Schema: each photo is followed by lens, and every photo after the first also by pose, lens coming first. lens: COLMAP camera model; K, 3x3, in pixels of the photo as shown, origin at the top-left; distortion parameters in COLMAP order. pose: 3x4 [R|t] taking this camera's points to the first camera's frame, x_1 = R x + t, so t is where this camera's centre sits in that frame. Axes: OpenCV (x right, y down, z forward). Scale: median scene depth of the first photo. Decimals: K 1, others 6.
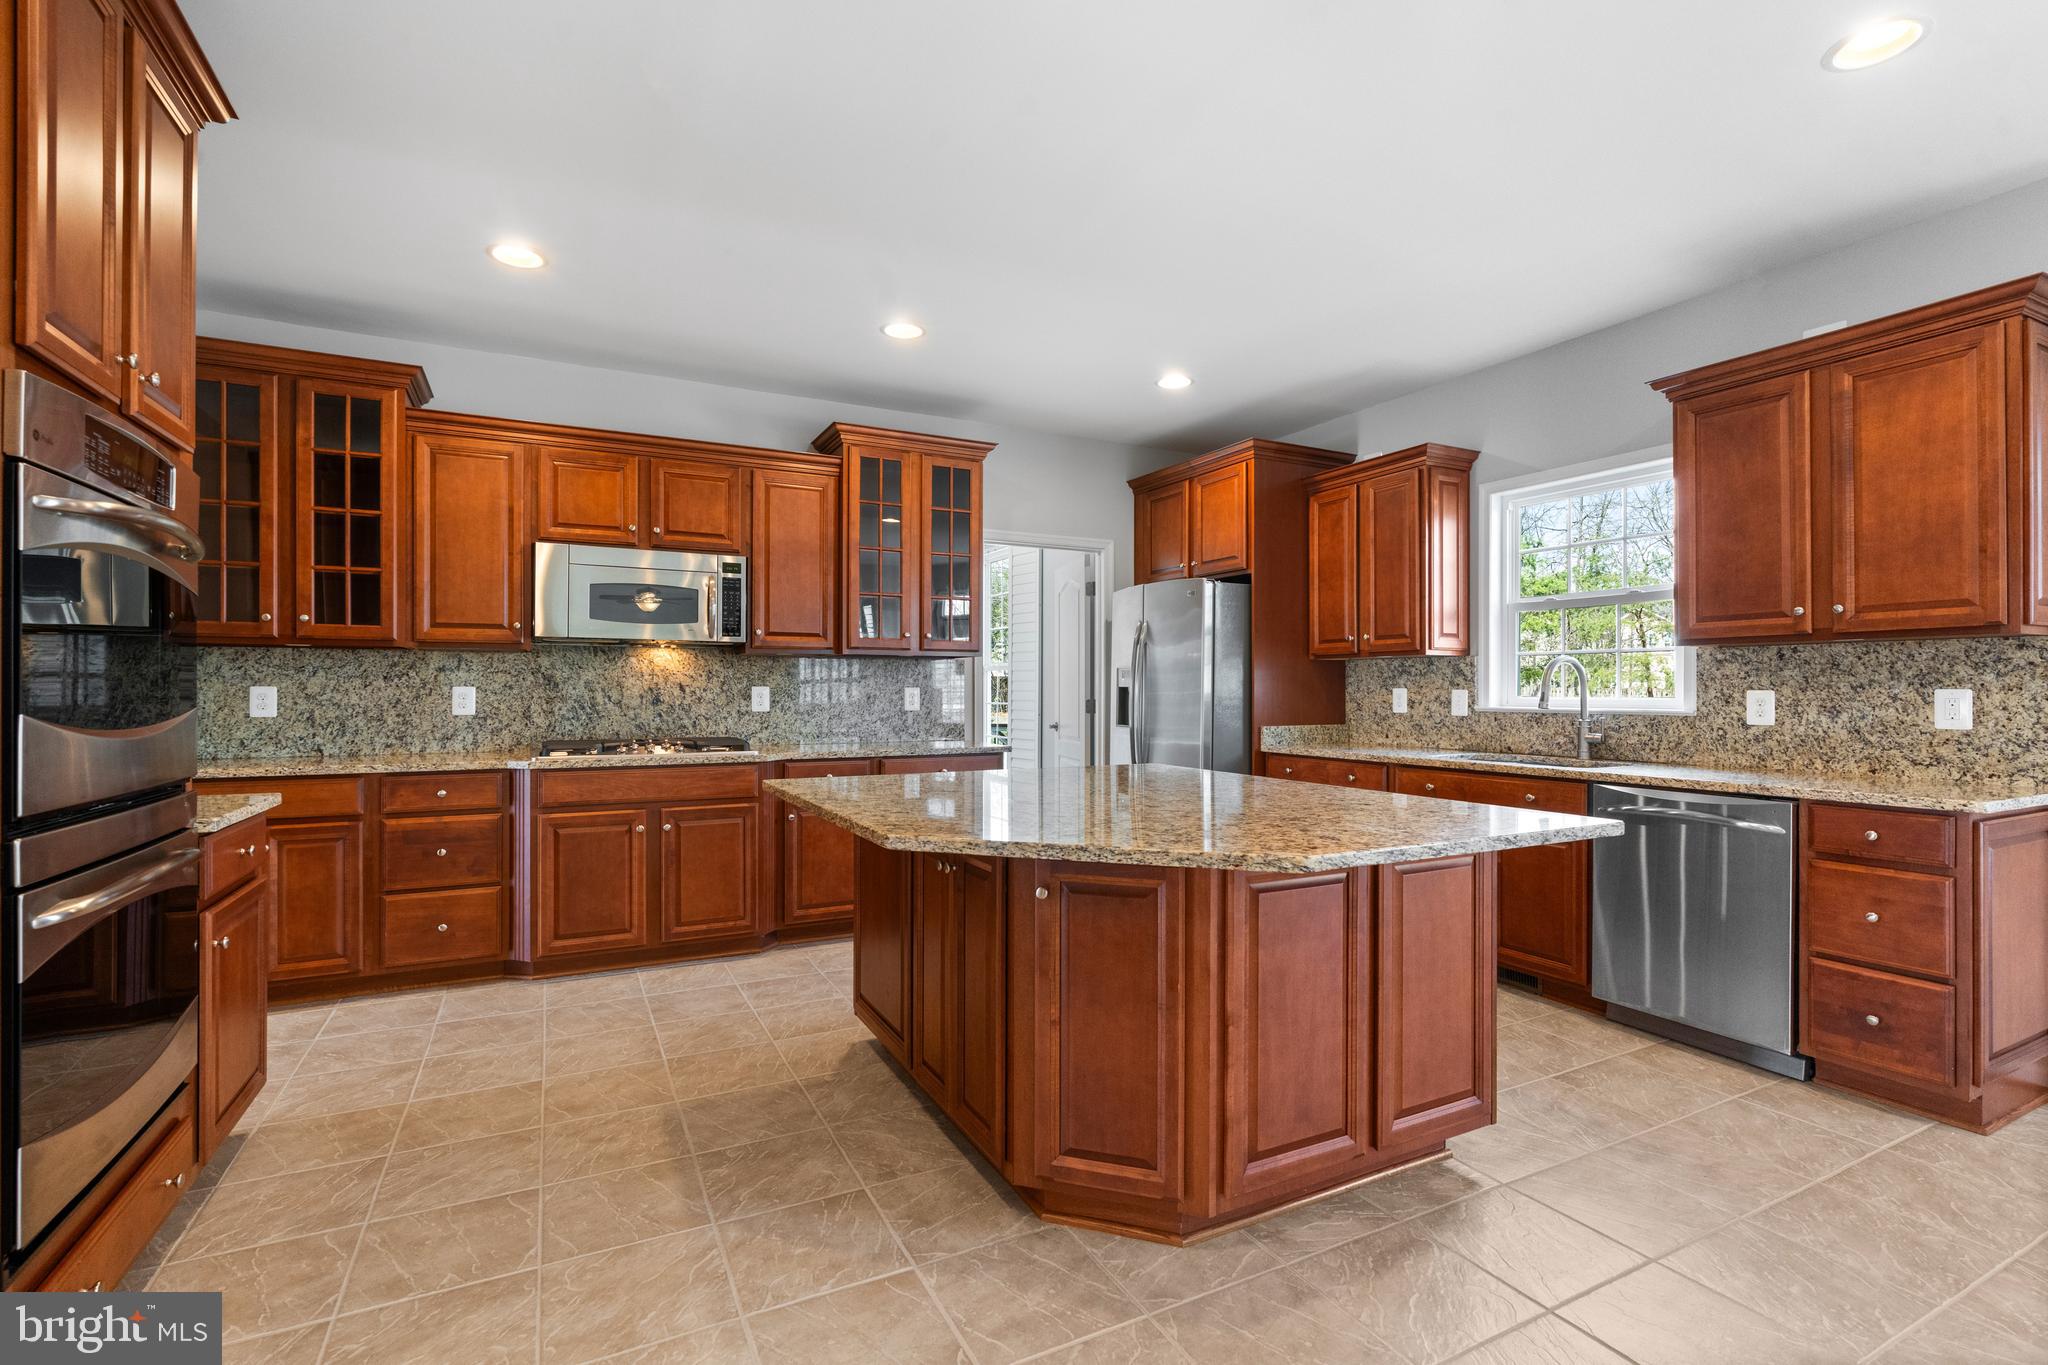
lens RADIAL K [[932.7, 0, 1032.7], [0, 932.7, 692.5], [0, 0, 1]] dist [-0.010077, -0.000054]
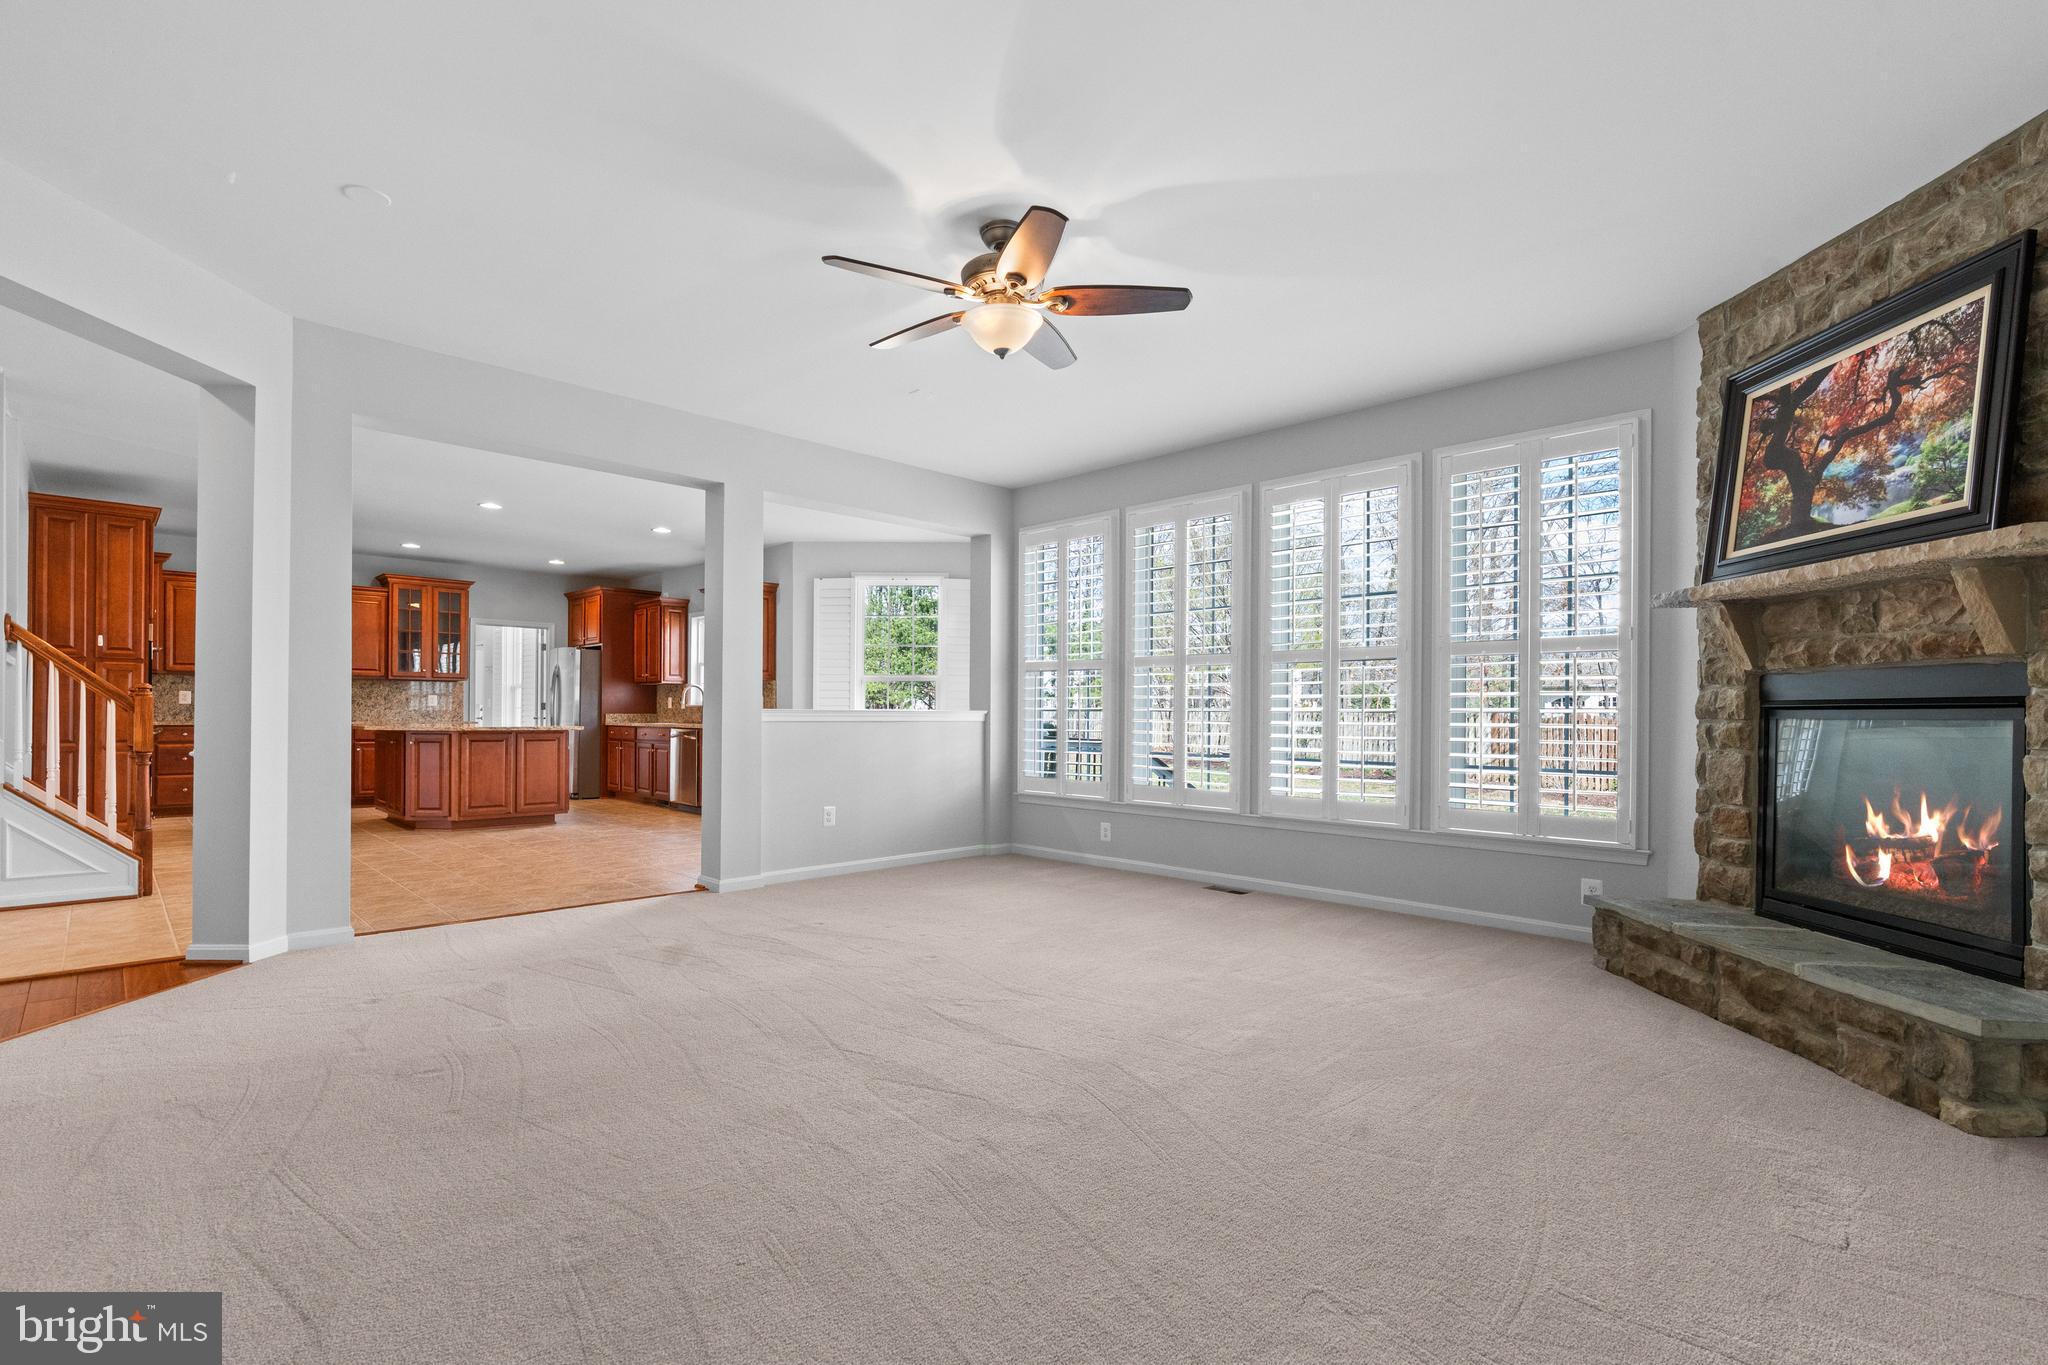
lens RADIAL K [[932.7, 0, 1025.7], [0, 932.7, 696.8], [0, 0, 1]] dist [-0.010077, -0.000054]
pose [[0.951067, 0.010429, 0.308808, 0.730661], [-0.005000, 0.999819, -0.018366, 0.045907], [-0.308944, 0.015924, 0.950947, -2.050304]]
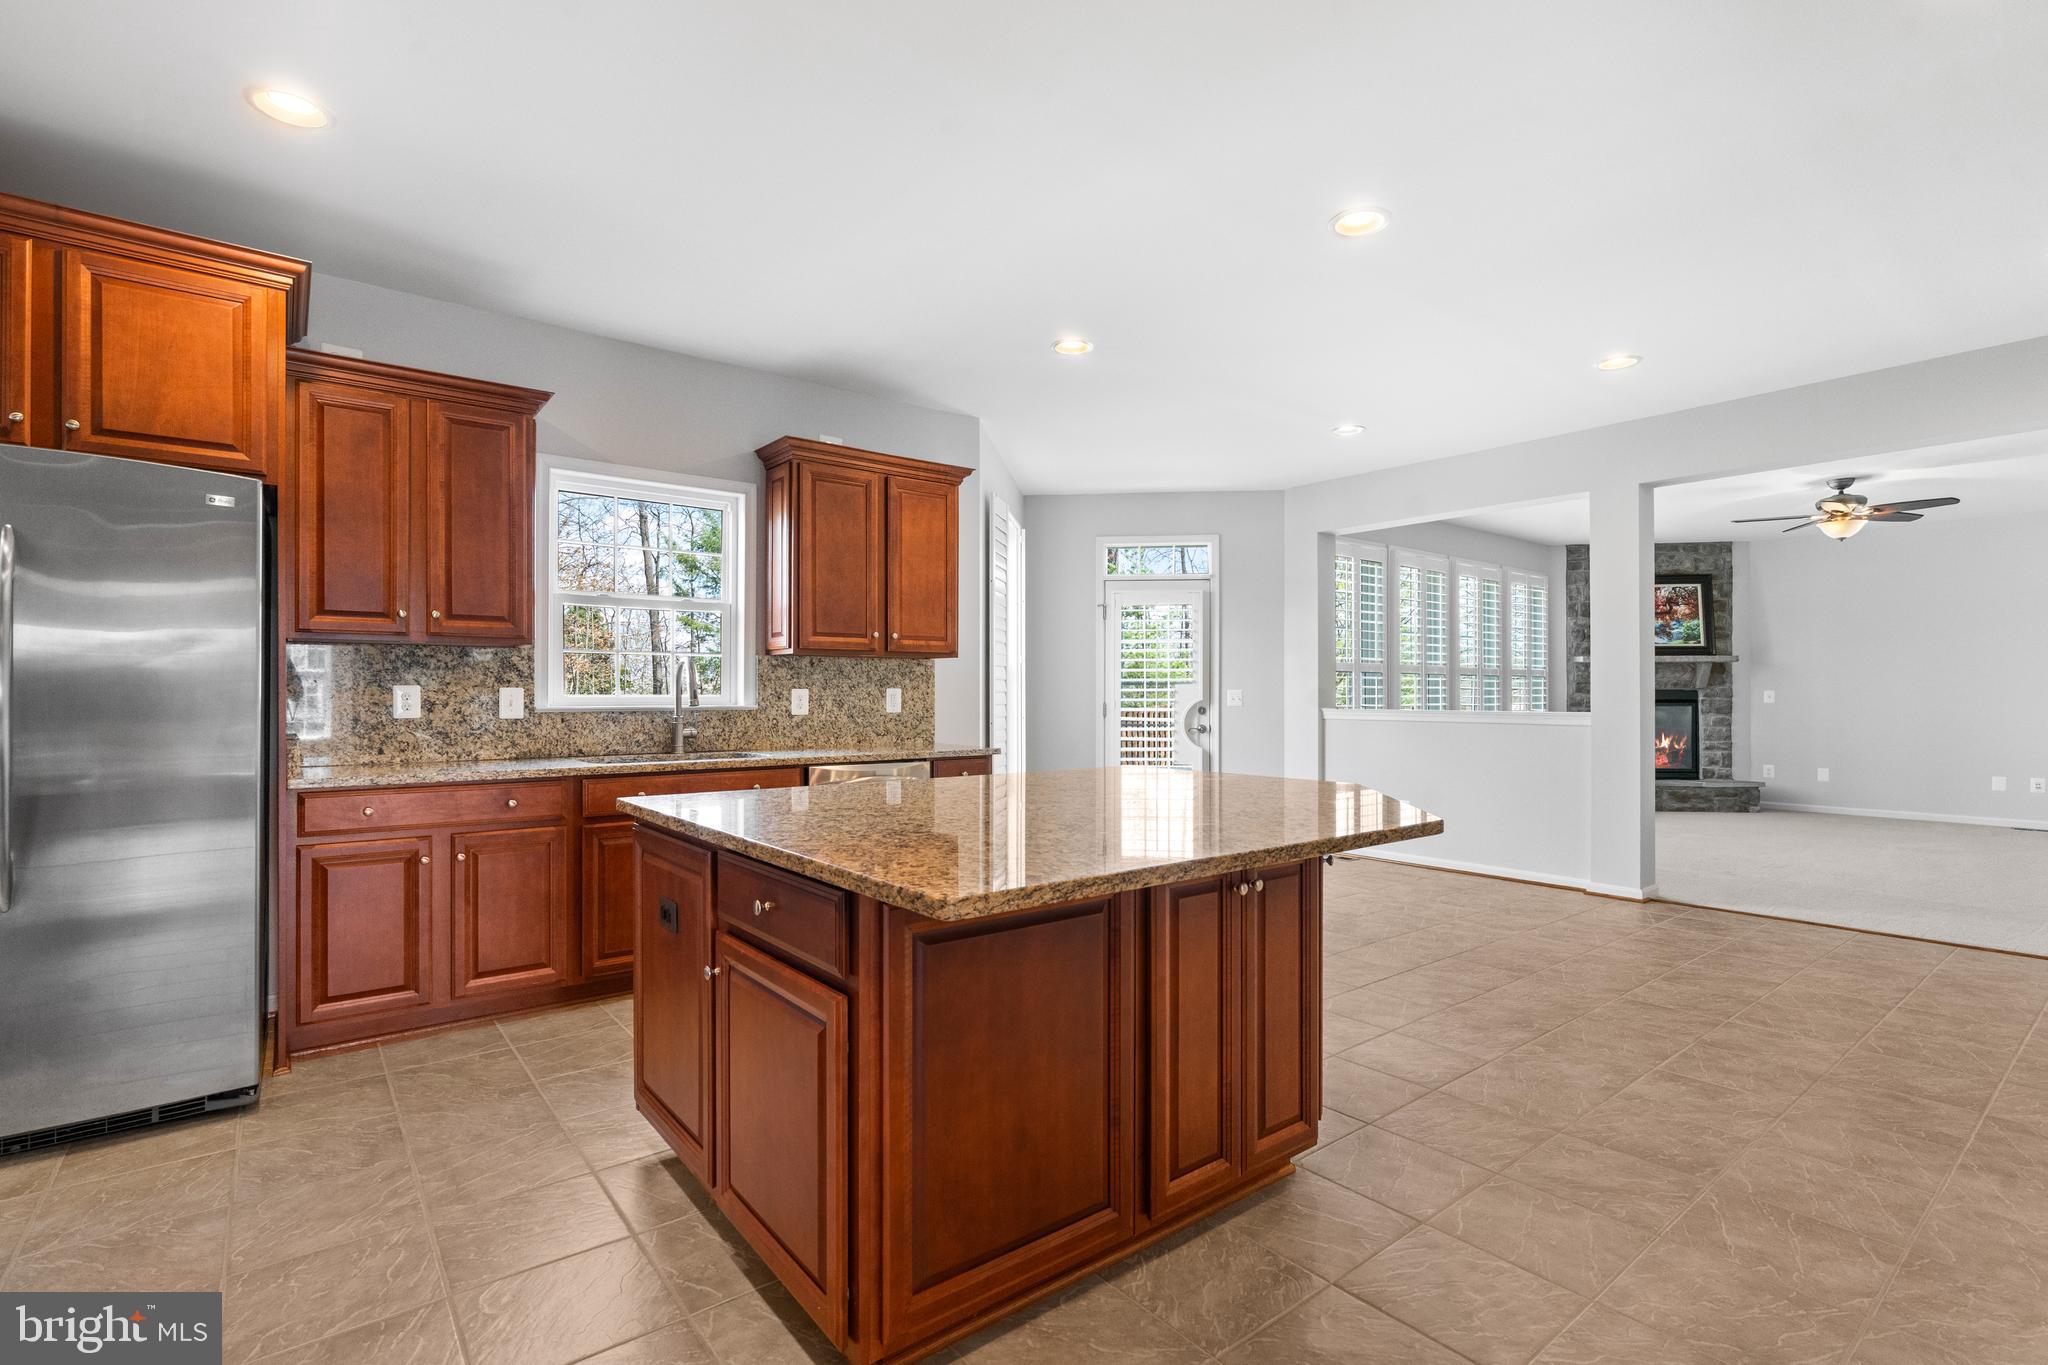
lens RADIAL K [[932.7, 0, 1045.3], [0, 932.7, 698.2], [0, 0, 1]] dist [-0.010077, -0.000054]
pose [[-0.205374, -0.004330, 0.978674, -0.570265], [0.003814, 0.999979, 0.005224, 0.005113], [-0.978676, 0.004806, -0.205354, 0.865112]]
